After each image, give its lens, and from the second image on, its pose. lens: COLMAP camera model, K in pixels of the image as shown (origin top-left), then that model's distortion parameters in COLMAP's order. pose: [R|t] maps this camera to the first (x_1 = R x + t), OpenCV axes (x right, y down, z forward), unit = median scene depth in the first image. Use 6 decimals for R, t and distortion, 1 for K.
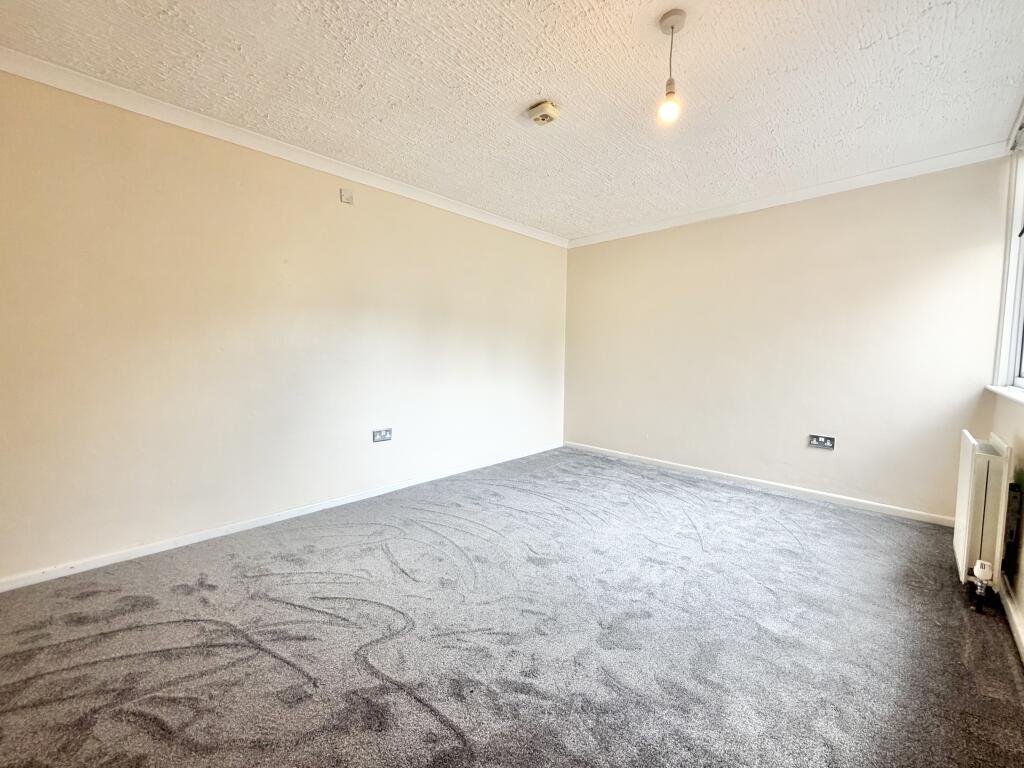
lens RADIAL K [[409.3, 0, 510.1], [0, 409.3, 380.9], [0, 0, 1]] dist [0.003458, -0.000298]
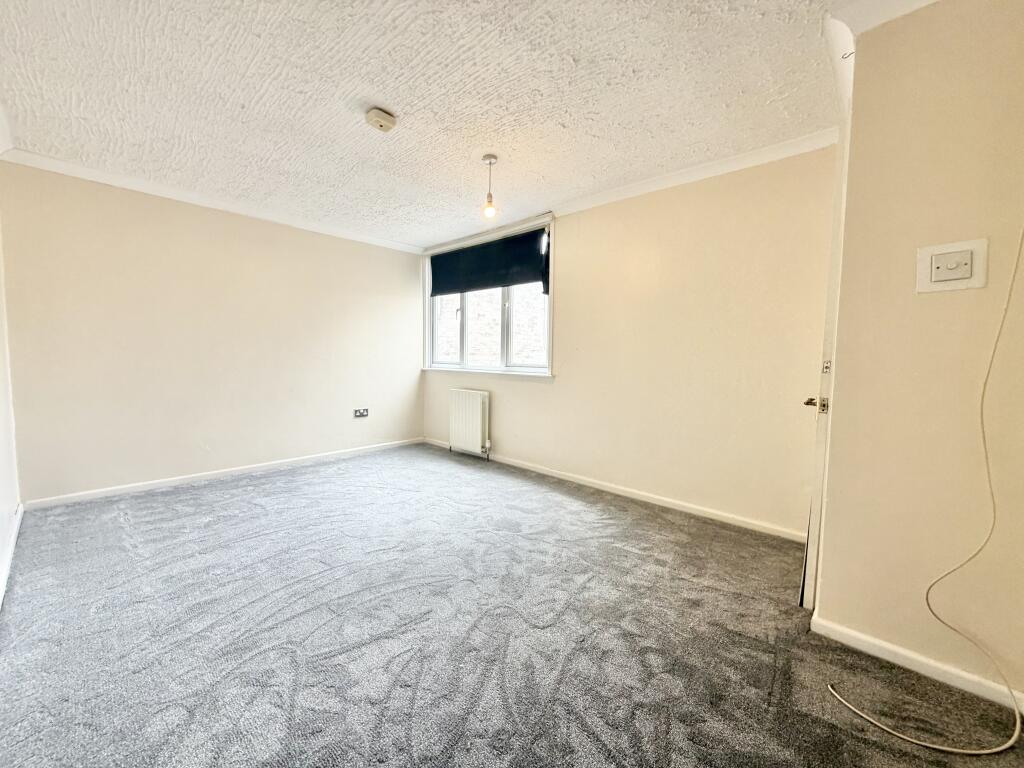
lens RADIAL K [[409.3, 0, 509.2], [0, 409.3, 384.5], [0, 0, 1]] dist [0.003458, -0.000298]
pose [[-0.048491, -0.079102, 0.995686, -0.696828], [0.047929, 0.995527, 0.081423, -0.044008], [-0.997673, 0.051670, -0.044483, 0.538322]]
